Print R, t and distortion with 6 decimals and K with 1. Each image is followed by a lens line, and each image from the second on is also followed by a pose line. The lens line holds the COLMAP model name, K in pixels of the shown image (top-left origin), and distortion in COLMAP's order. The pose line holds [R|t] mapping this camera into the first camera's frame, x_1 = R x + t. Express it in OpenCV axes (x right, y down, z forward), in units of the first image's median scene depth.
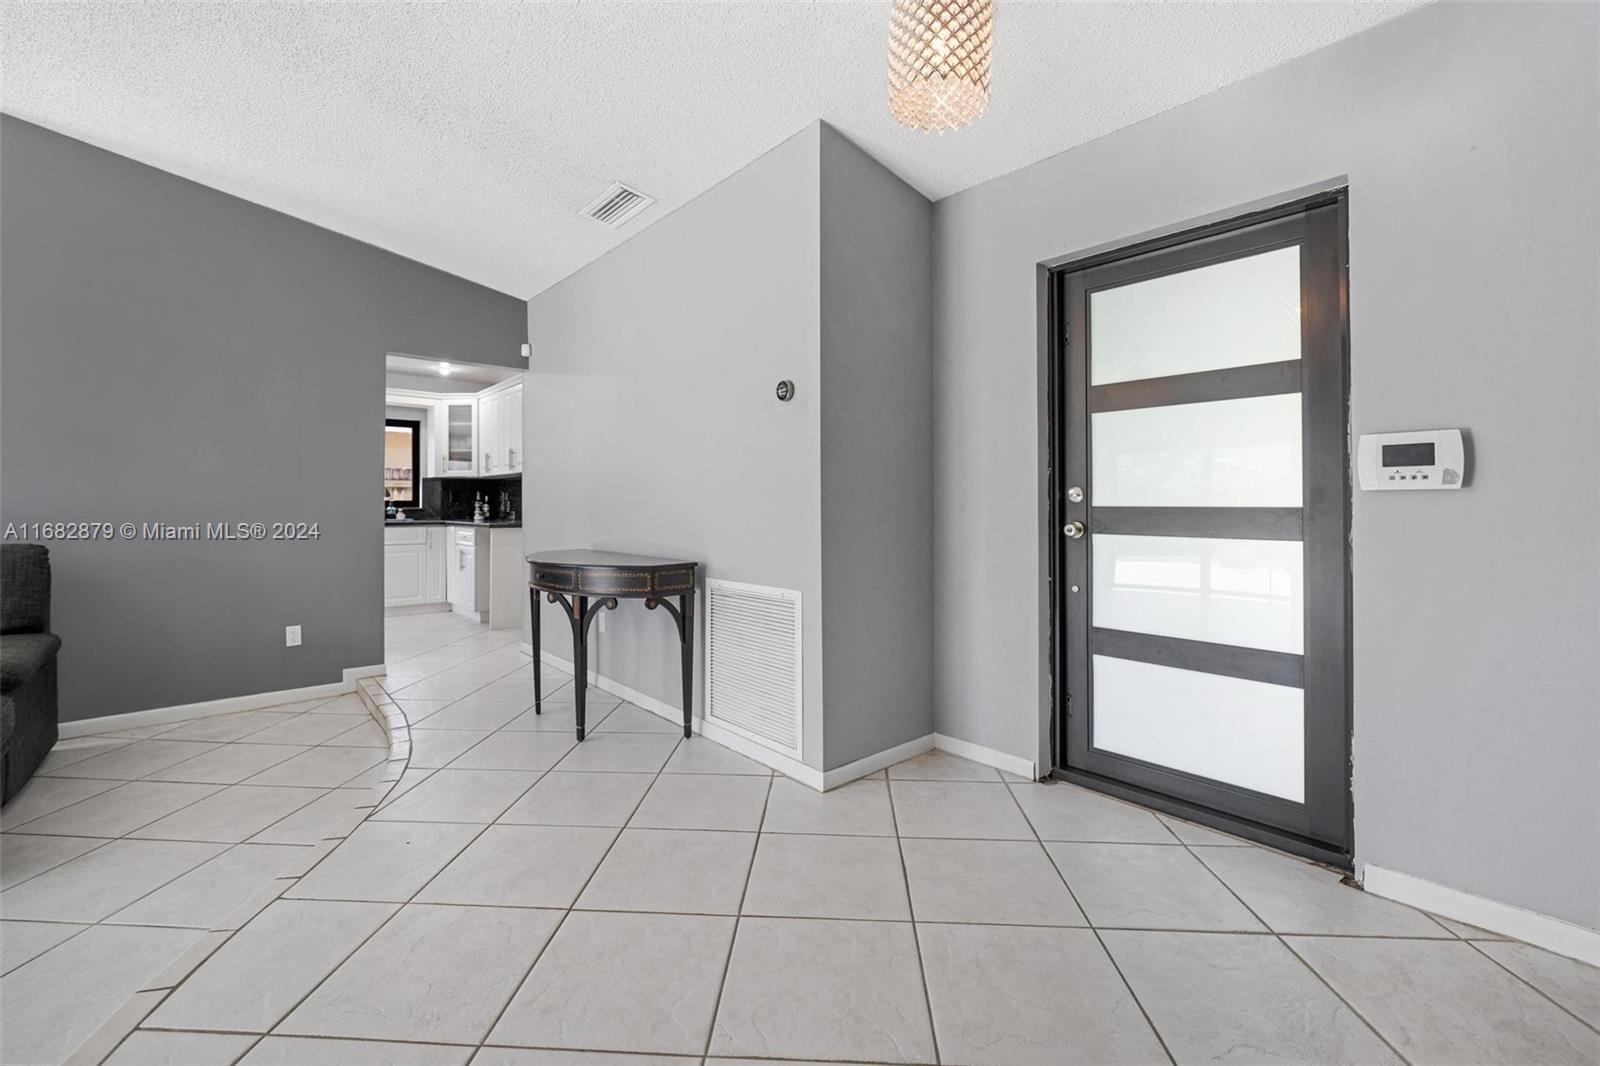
lens RADIAL K [[660.0, 0, 802.7], [0, 660.0, 504.8], [0, 0, 1]] dist [0.001286, 0.000027]
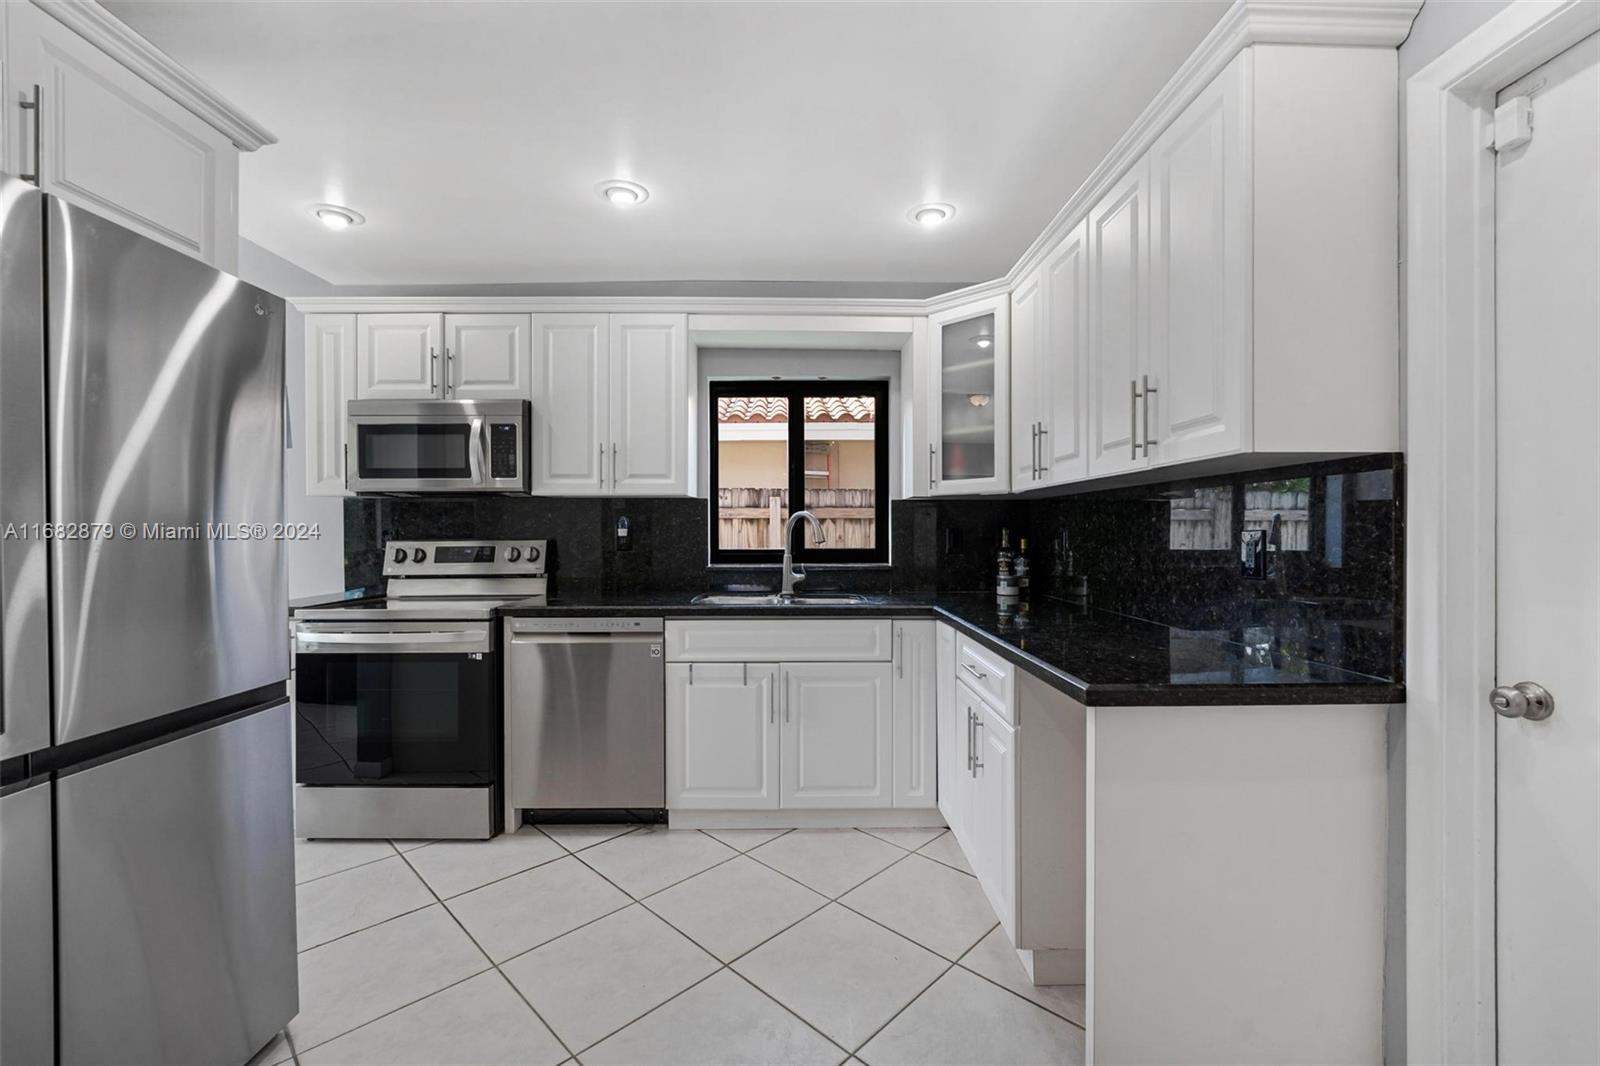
lens RADIAL K [[661.2, 0, 800.0], [0, 661.2, 533.0], [0, 0, 1]] dist [0.000936, 0.000036]
pose [[0.752036, -0.000215, -0.659122, -0.334850], [0.002791, 0.999992, 0.002858, -0.020410], [0.659116, -0.003989, 0.752031, 0.639487]]
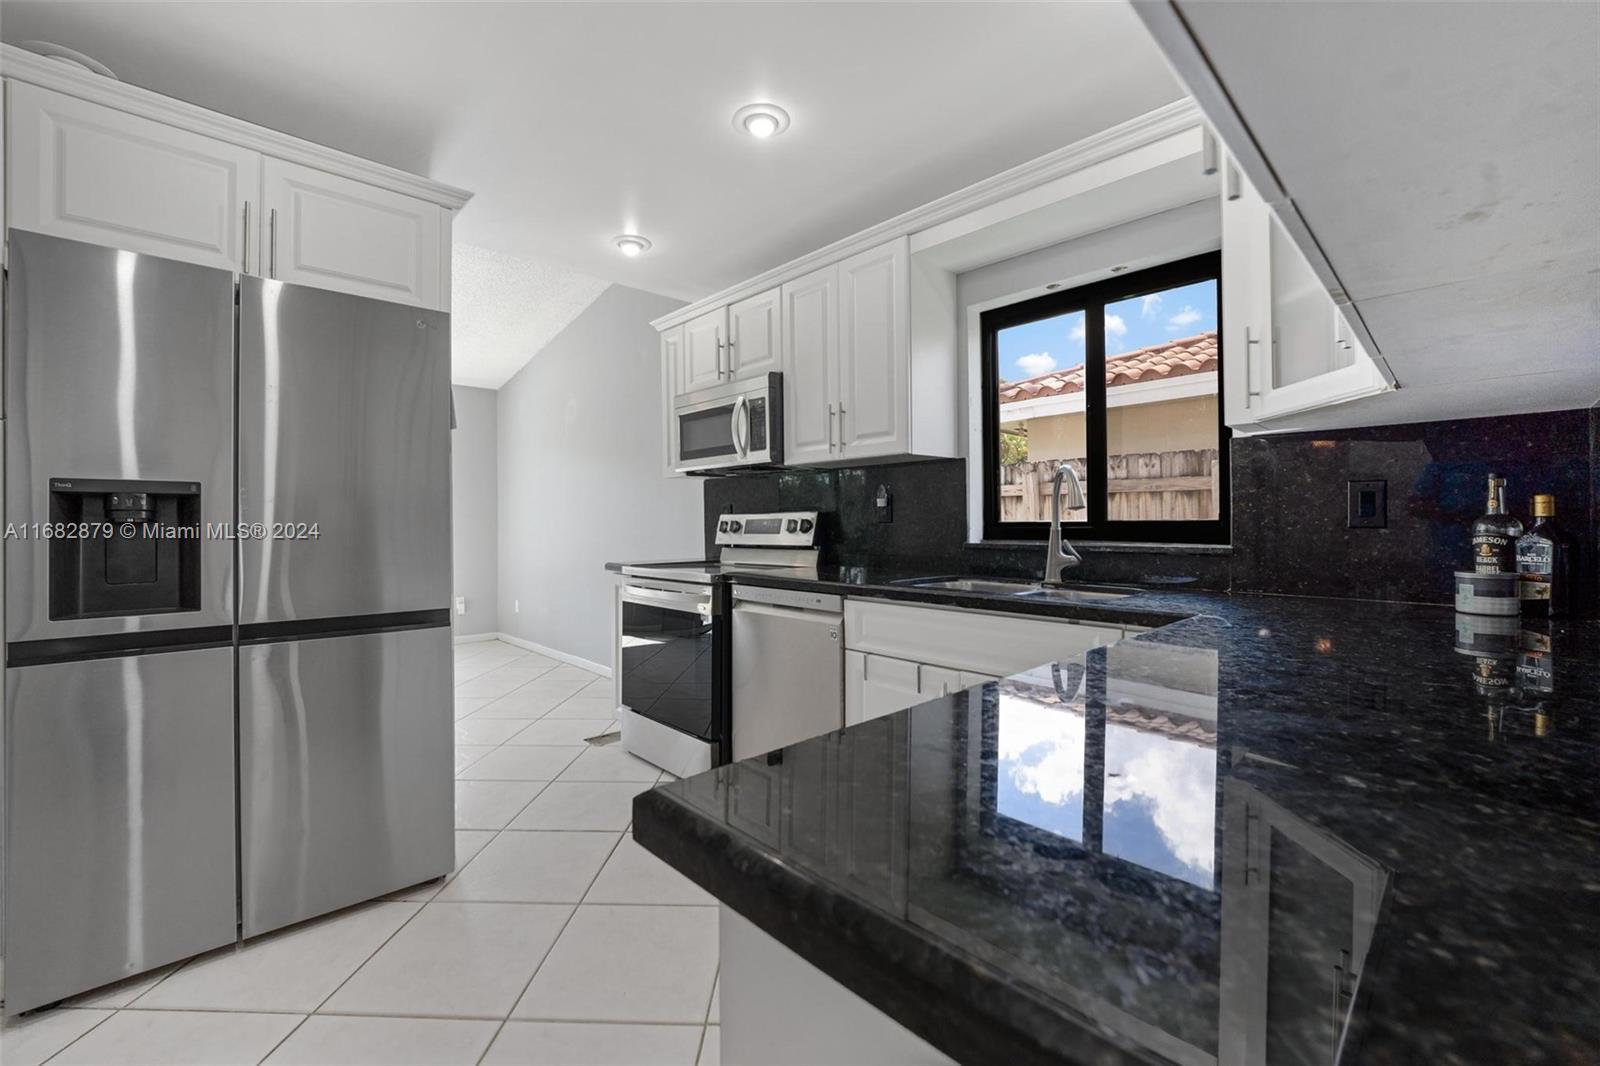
lens RADIAL K [[668.2, 0, 804.4], [0, 668.2, 520.7], [0, 0, 1]] dist [0.000527, -0.000024]
pose [[0.031560, -0.006265, -0.999482, -0.315755], [0.003747, 0.999974, -0.006150, -0.005569], [0.999495, -0.003551, 0.031582, 0.850838]]
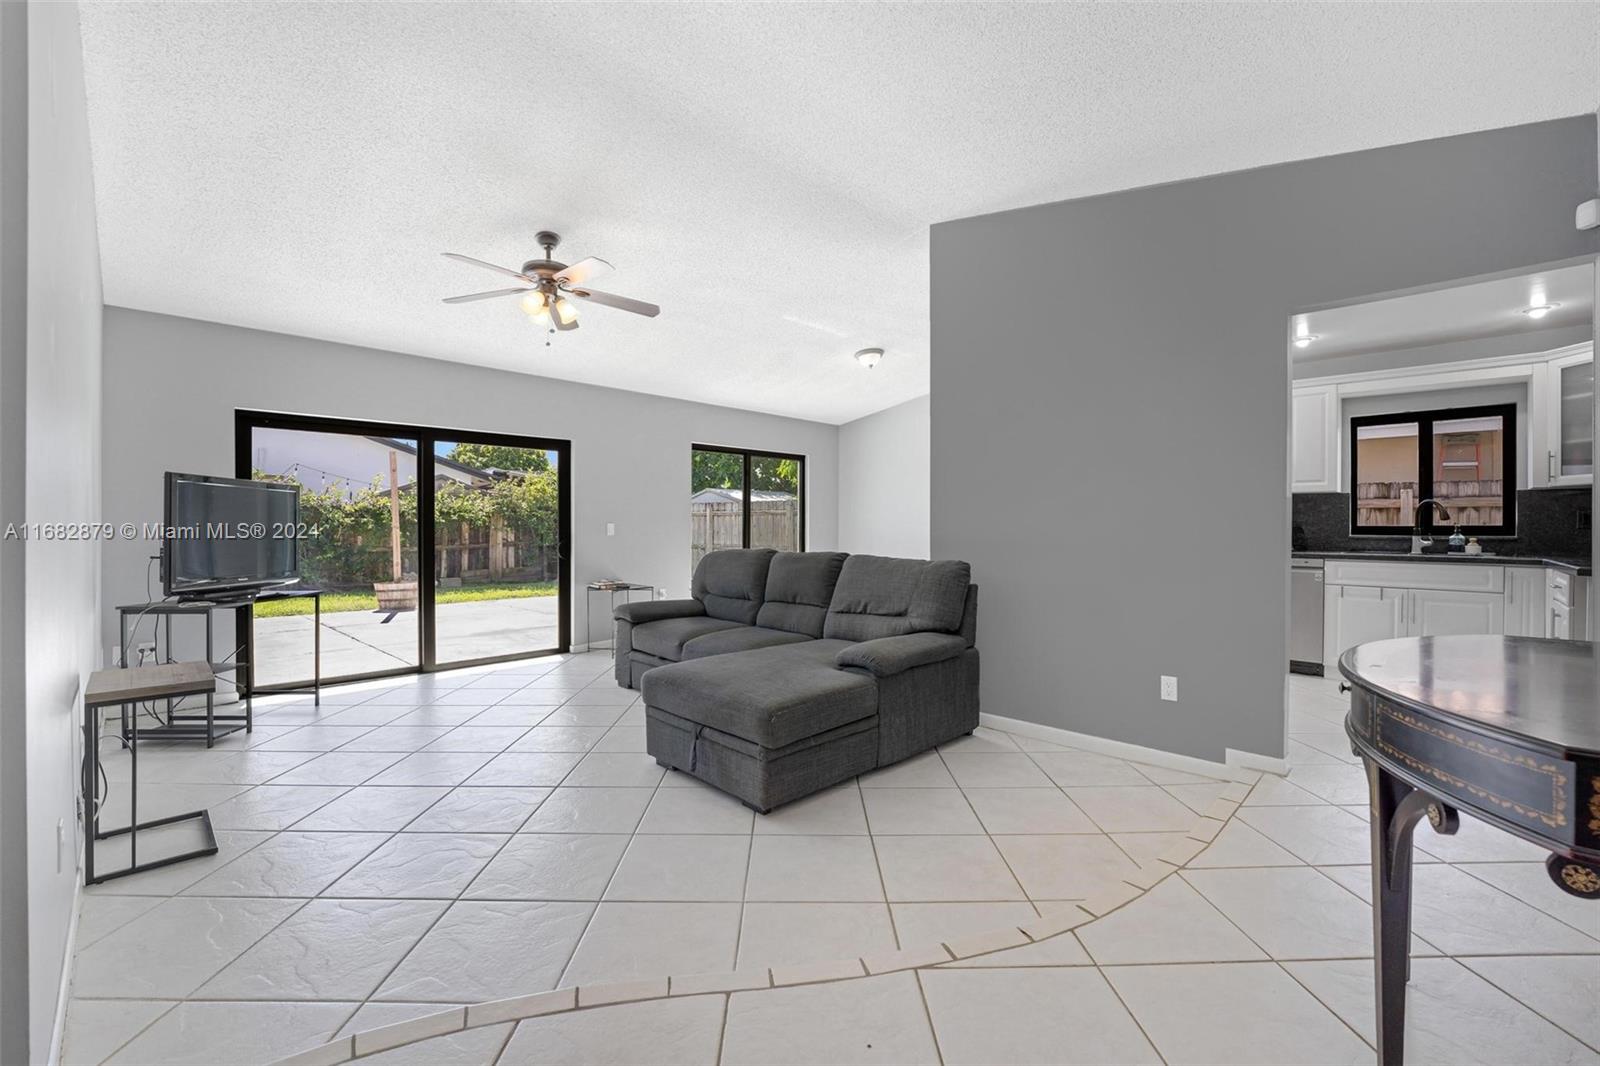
lens RADIAL K [[656.7, 0, 798.6], [0, 656.7, 530.4], [0, 0, 1]] dist [-0.016281, -0.000097]
pose [[0.058093, 0.002268, -0.998309, 0.012281], [-0.004058, 0.999990, 0.002035, -0.000144], [0.998303, 0.003933, 0.058102, 0.274982]]
